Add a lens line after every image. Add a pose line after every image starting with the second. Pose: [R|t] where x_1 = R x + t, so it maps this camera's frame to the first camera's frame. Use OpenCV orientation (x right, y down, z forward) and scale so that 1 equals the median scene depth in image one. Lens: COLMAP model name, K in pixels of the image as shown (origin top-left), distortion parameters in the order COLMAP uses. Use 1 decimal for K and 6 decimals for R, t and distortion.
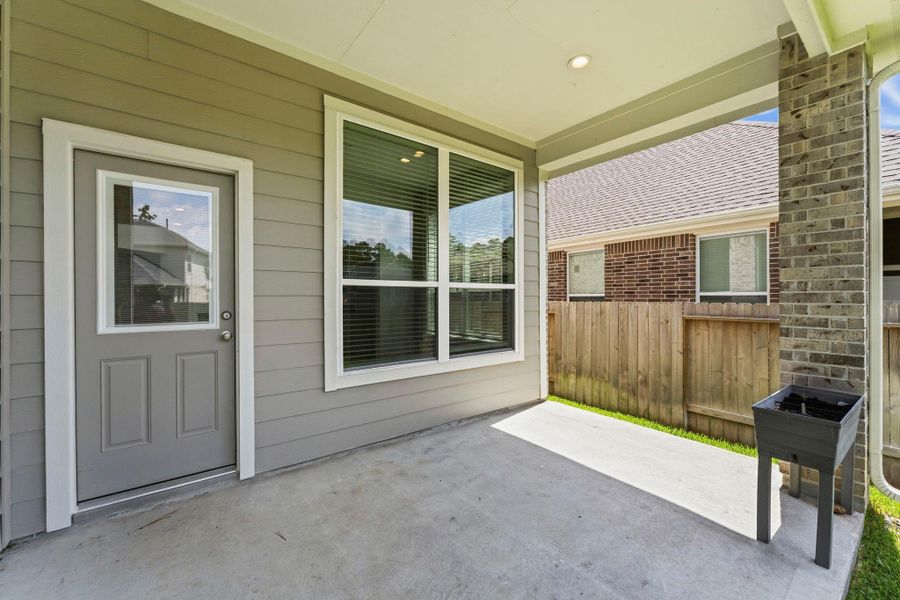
lens RADIAL K [[382.7, 0, 450.0], [0, 382.7, 300.0], [0, 0, 1]] dist [-0.000288, -0.000117]
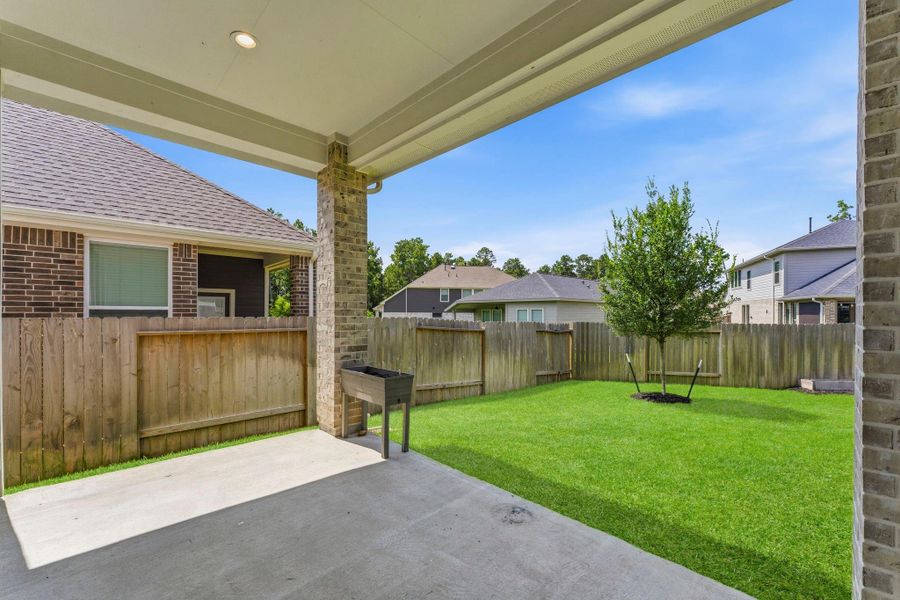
lens RADIAL K [[367.2, 0, 464.2], [0, 367.2, 315.1], [0, 0, 1]] dist [0.000533, 0.000117]
pose [[-0.163113, -0.005201, 0.986594, -0.351480], [0.002959, 0.999979, 0.005761, -0.001156], [-0.986603, 0.003859, -0.163095, 0.396487]]
